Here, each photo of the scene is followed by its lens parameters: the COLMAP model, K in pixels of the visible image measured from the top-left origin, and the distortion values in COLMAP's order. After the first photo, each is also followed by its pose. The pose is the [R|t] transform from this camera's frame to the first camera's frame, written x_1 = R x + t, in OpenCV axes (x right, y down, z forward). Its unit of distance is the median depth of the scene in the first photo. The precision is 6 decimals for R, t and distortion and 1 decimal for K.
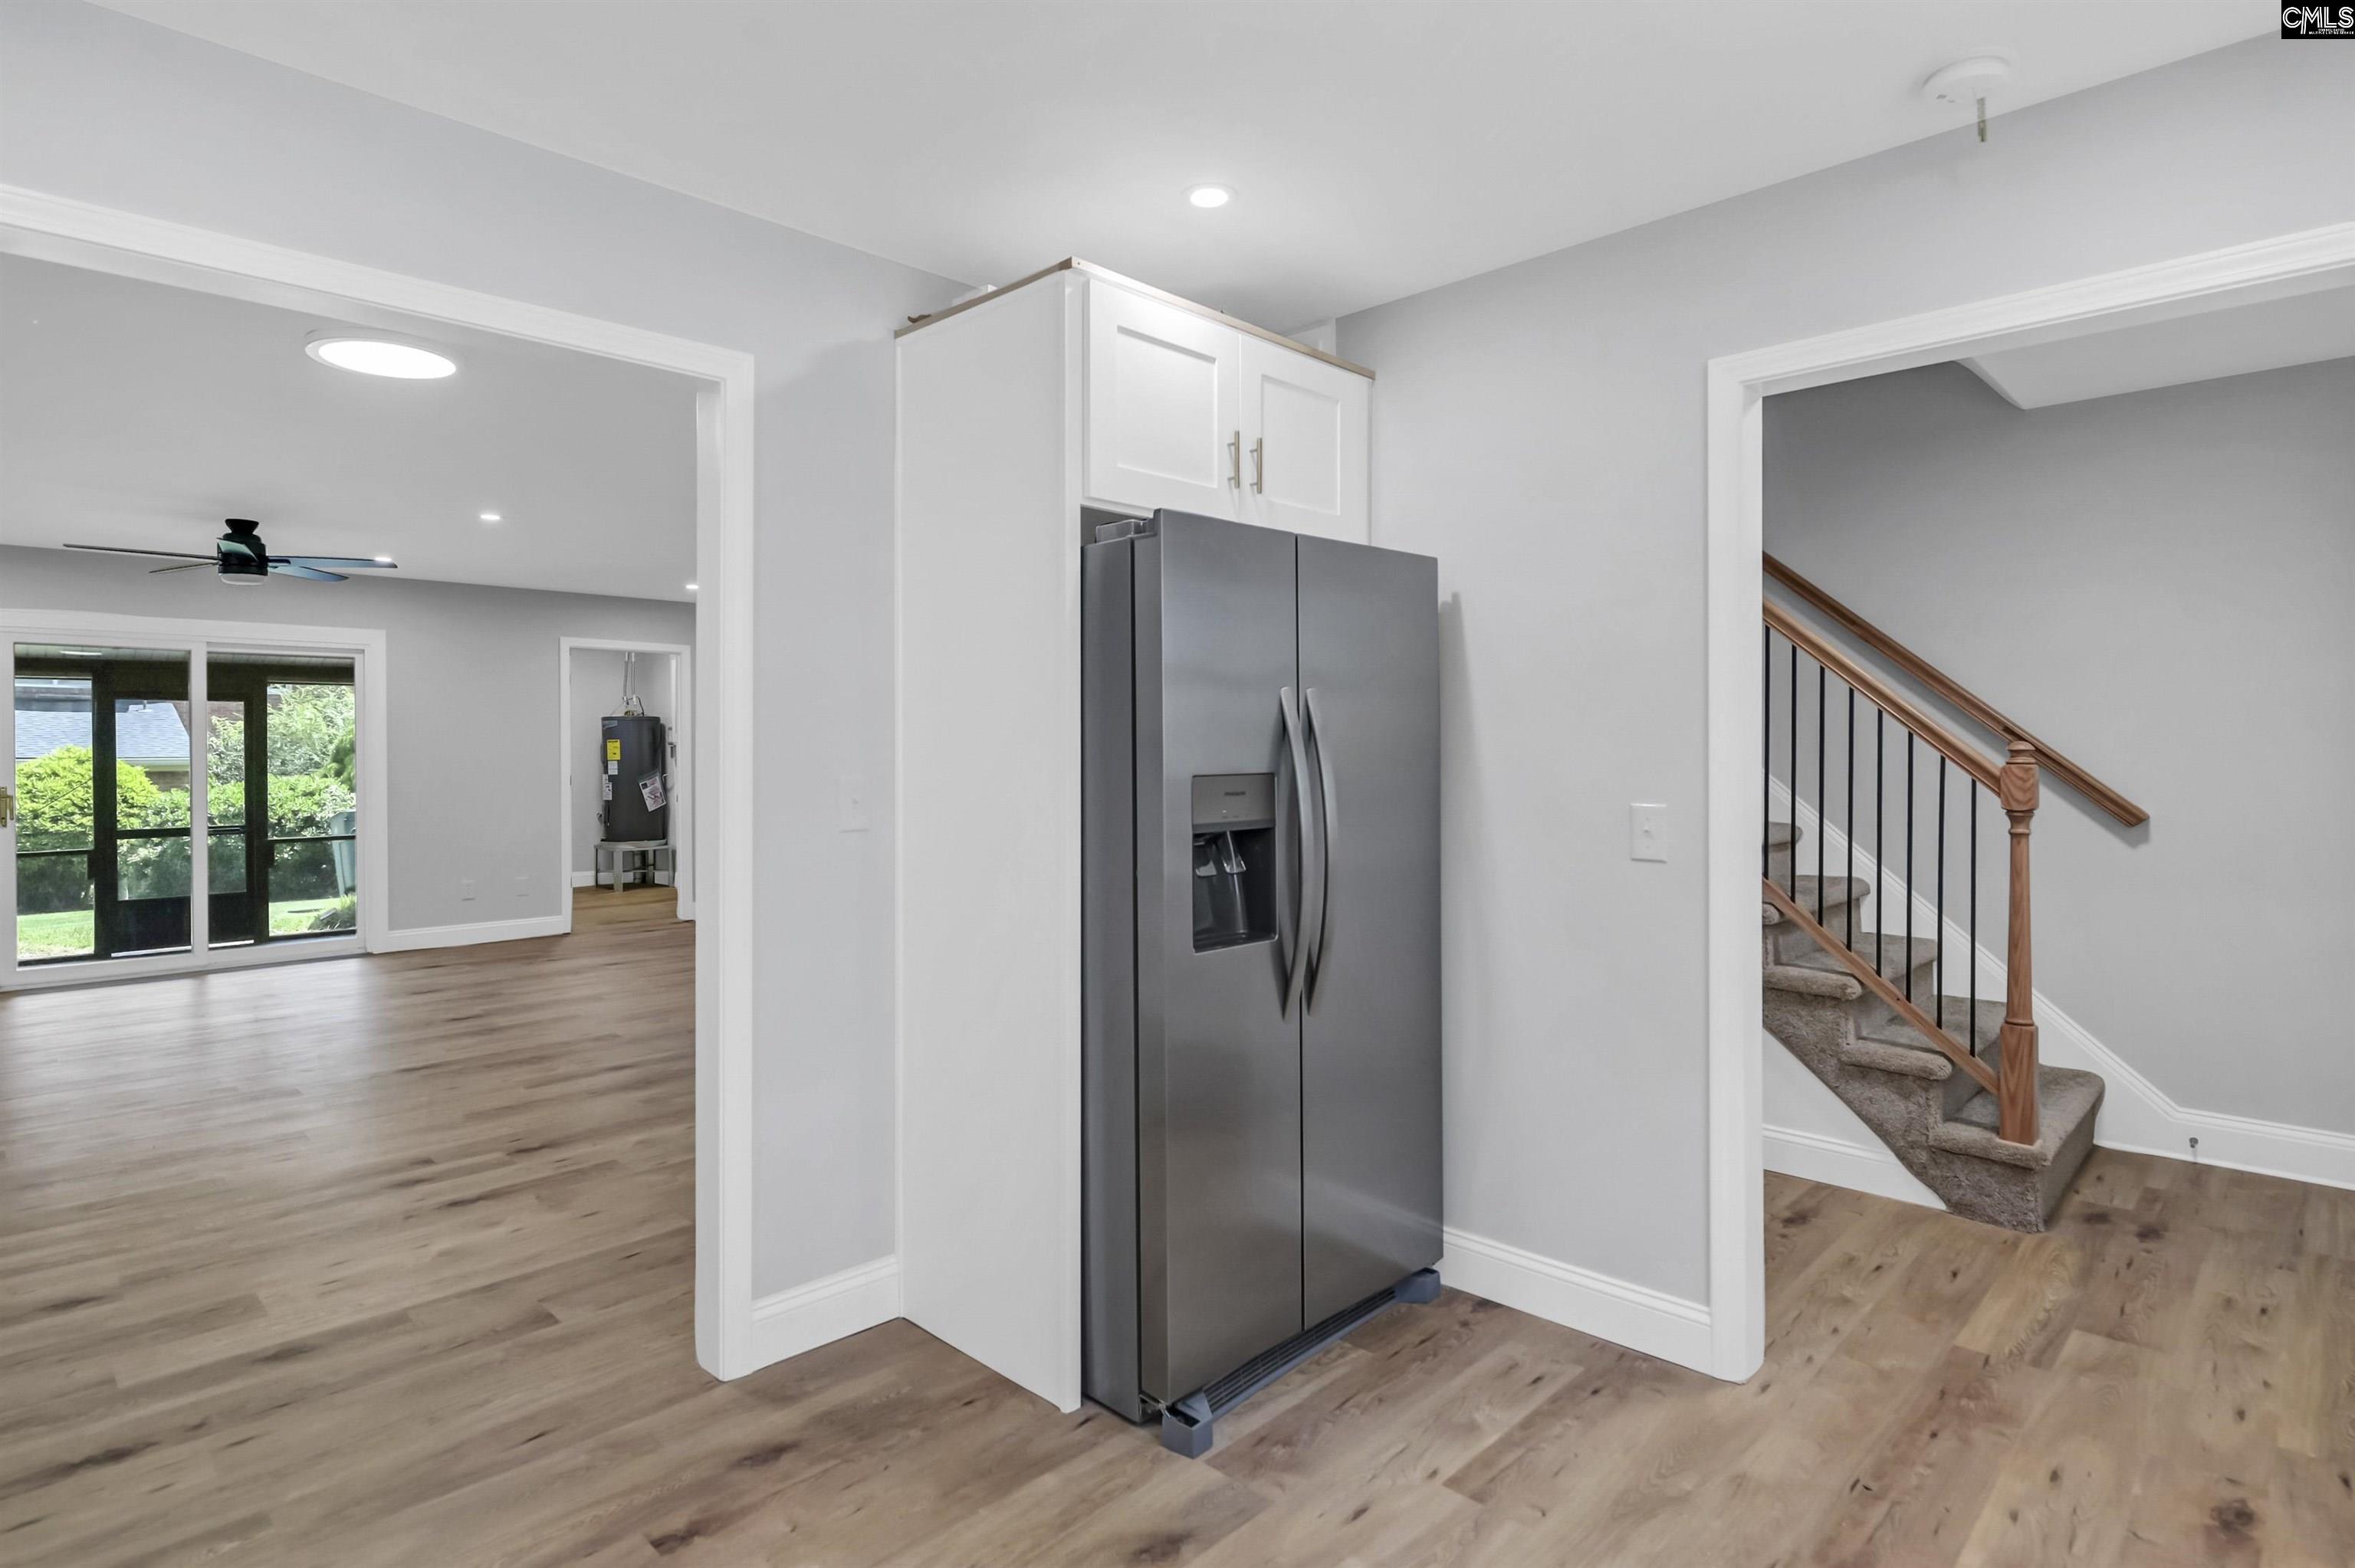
lens RADIAL K [[1208.2, 0, 1130.6], [0, 1208.2, 781.3], [0, 0, 1]] dist [0.009436, -0.009993]
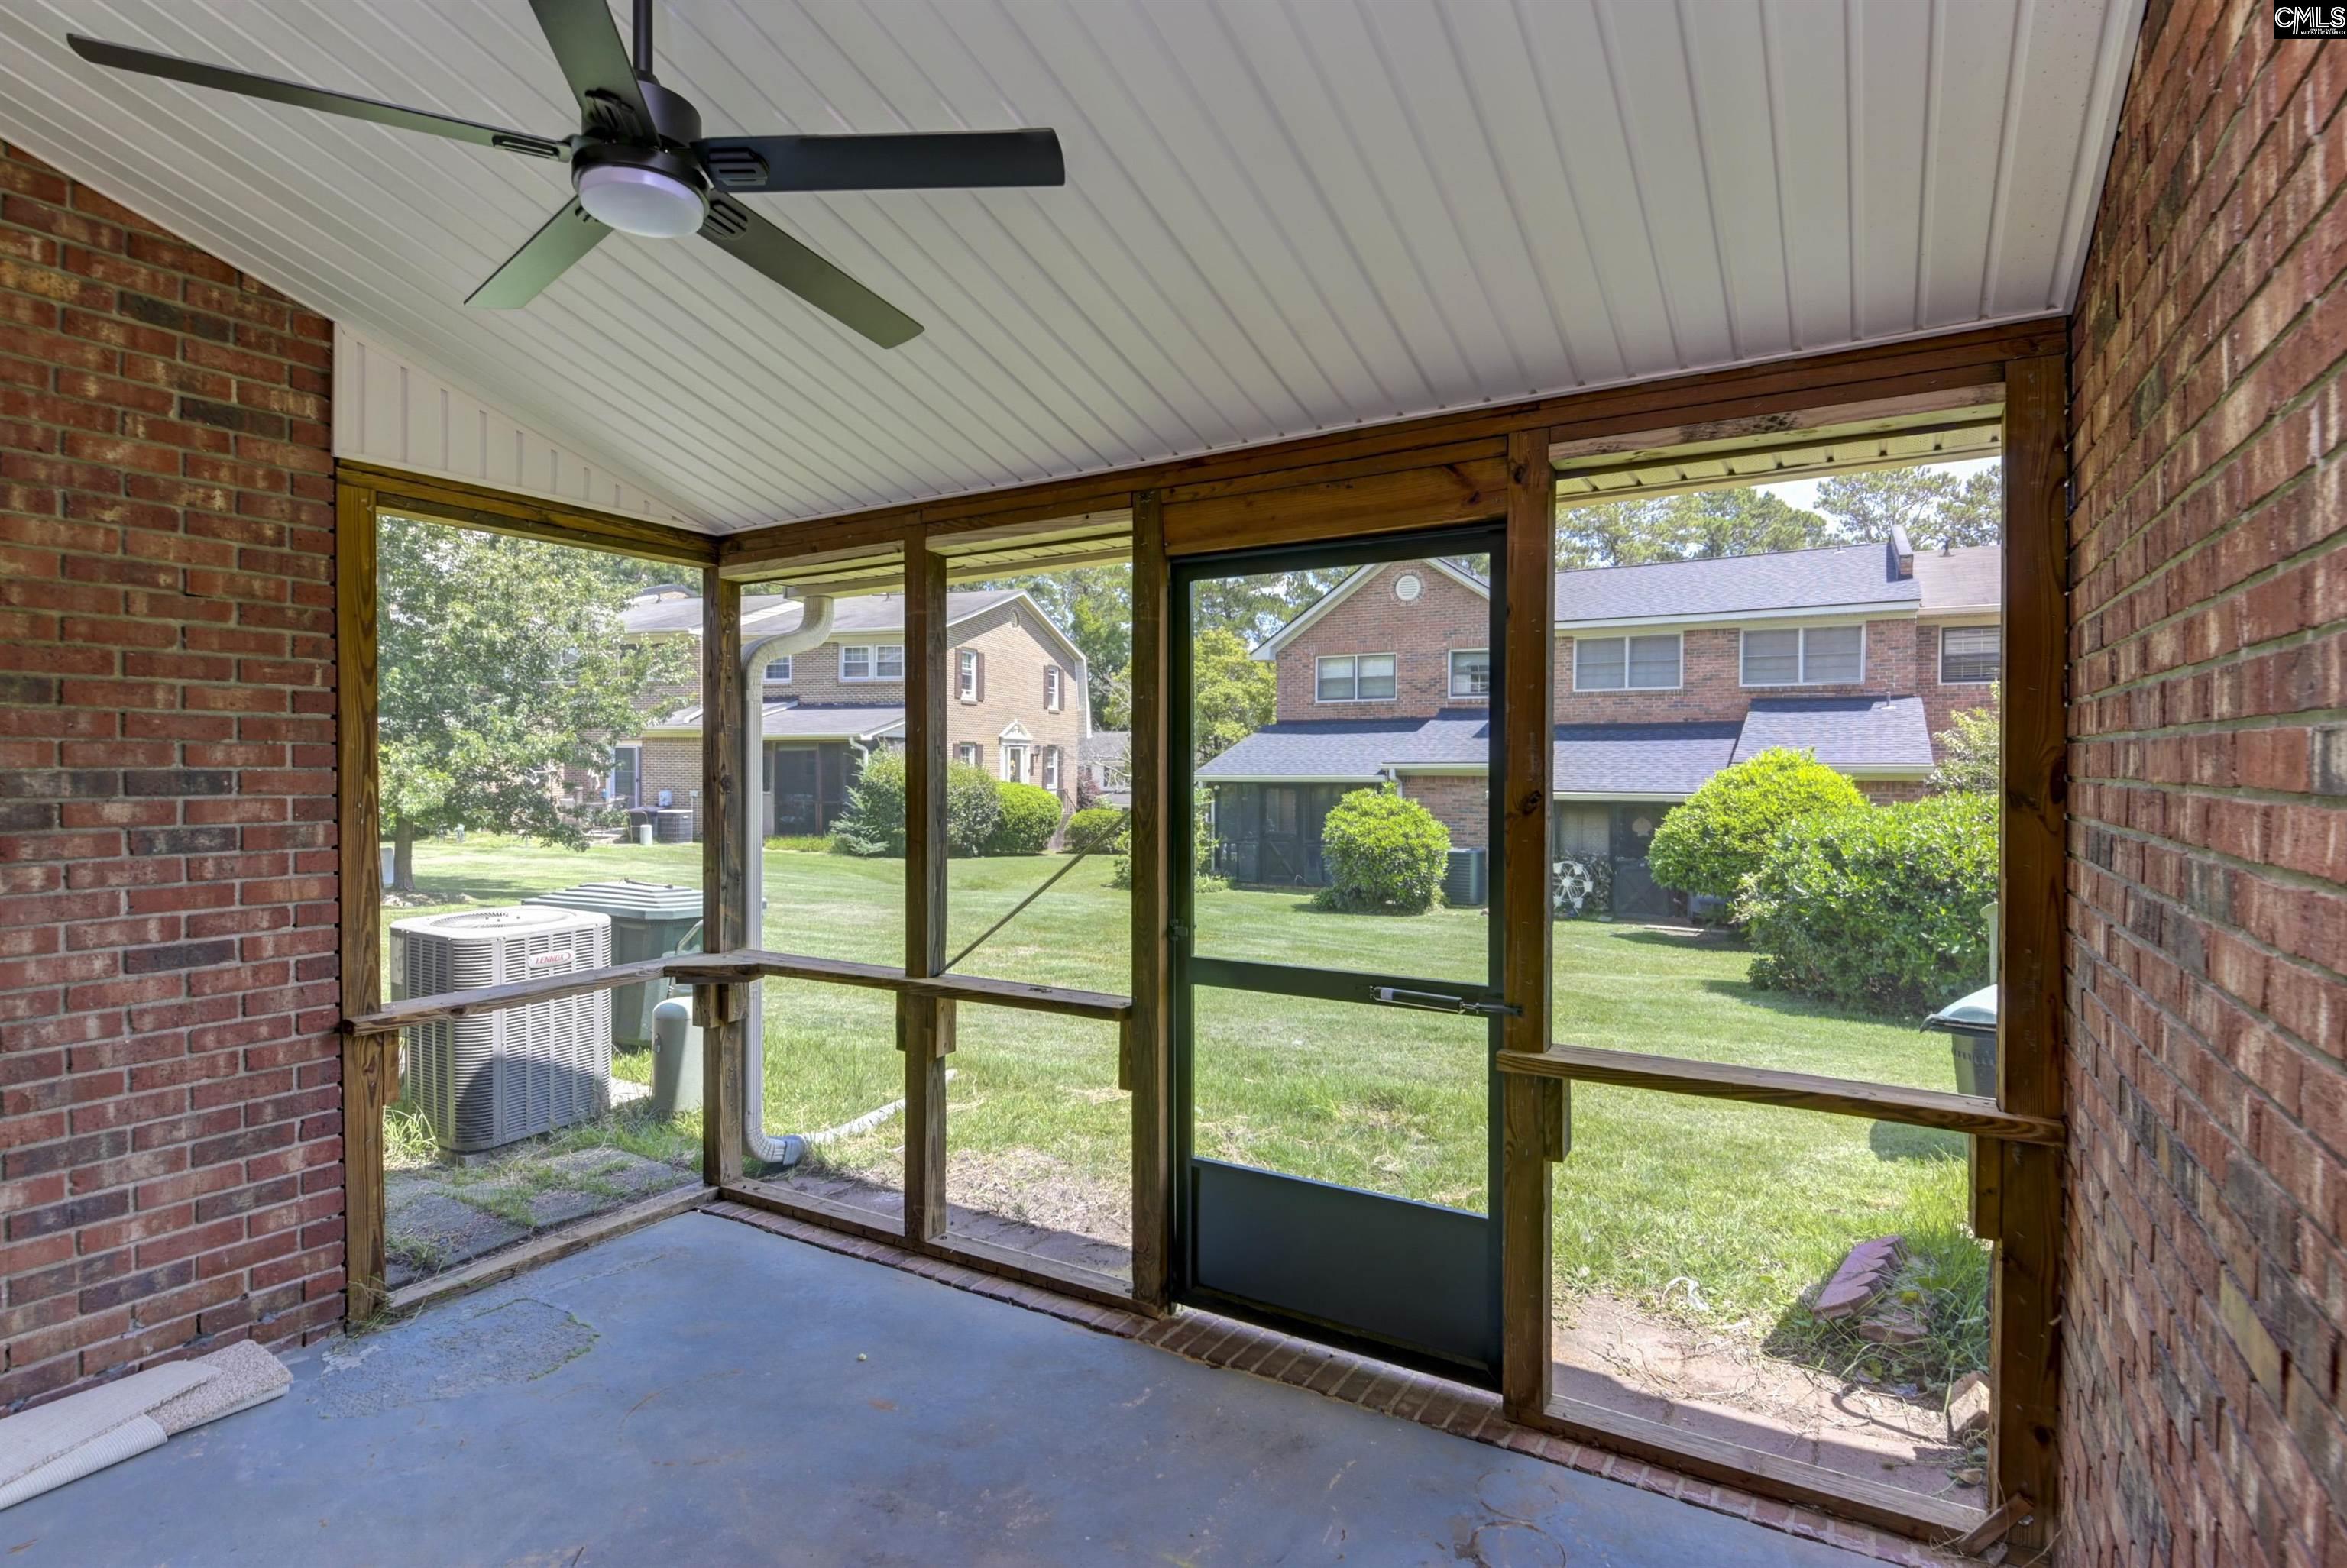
lens RADIAL K [[1135.6, 0, 1166.5], [0, 1135.6, 779.6], [0, 0, 1]] dist [0.000888, 0.000068]
pose [[0.249715, 0.012264, -0.968242, -0.244008], [-0.016687, 0.999826, 0.008360, -0.007237], [0.968176, 0.014069, 0.249876, 0.429234]]
